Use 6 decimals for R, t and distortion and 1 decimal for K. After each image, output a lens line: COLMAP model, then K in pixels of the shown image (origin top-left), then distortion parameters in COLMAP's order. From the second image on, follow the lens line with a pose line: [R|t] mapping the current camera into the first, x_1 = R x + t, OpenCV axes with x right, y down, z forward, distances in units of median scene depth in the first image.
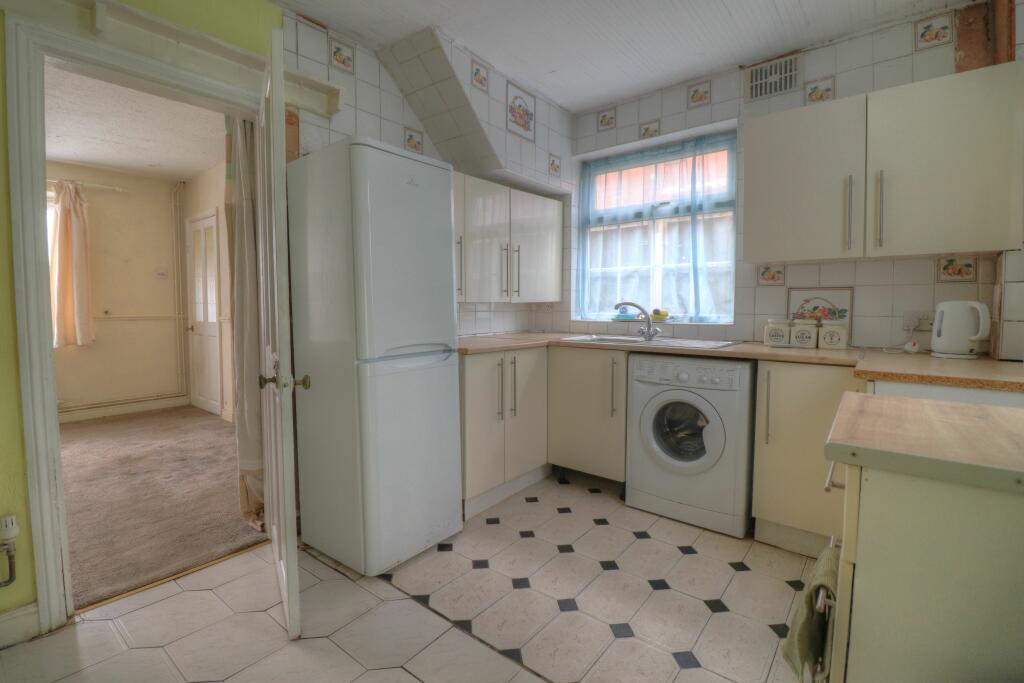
lens RADIAL K [[471.6, 0, 512.1], [0, 471.6, 328.1], [0, 0, 1]] dist [-0.000628, -0.013044]
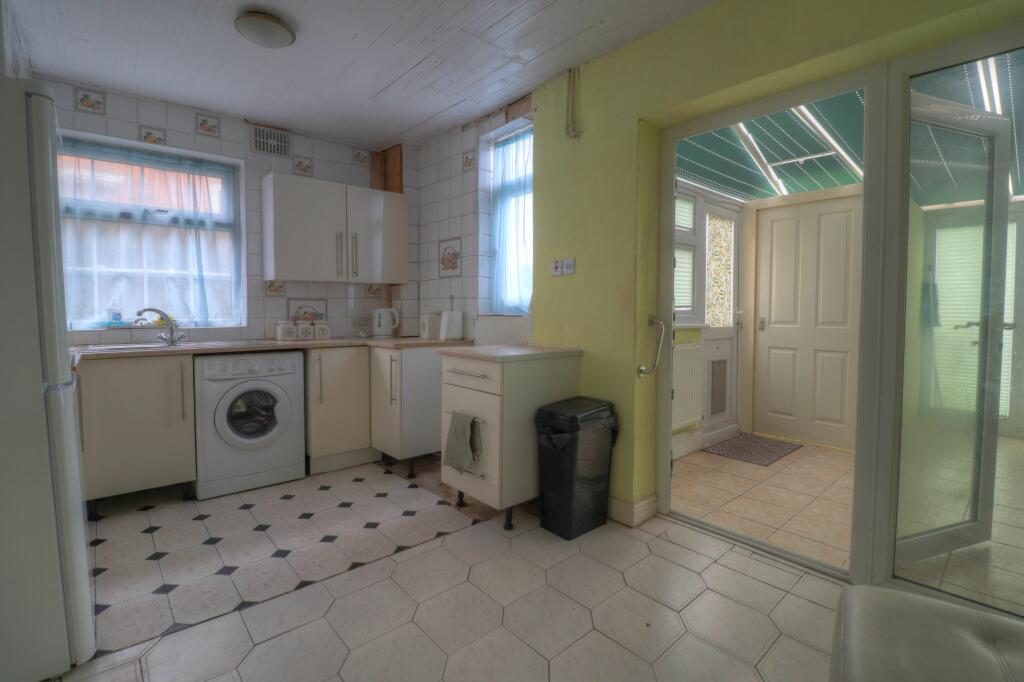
lens RADIAL K [[471.6, 0, 512.1], [0, 471.6, 327.6], [0, 0, 1]] dist [-0.000628, -0.013044]
pose [[0.170791, -0.035697, 0.984661, -0.657719], [0.050683, 0.998339, 0.027402, -0.003655], [-0.984003, 0.045225, 0.172316, 0.113170]]
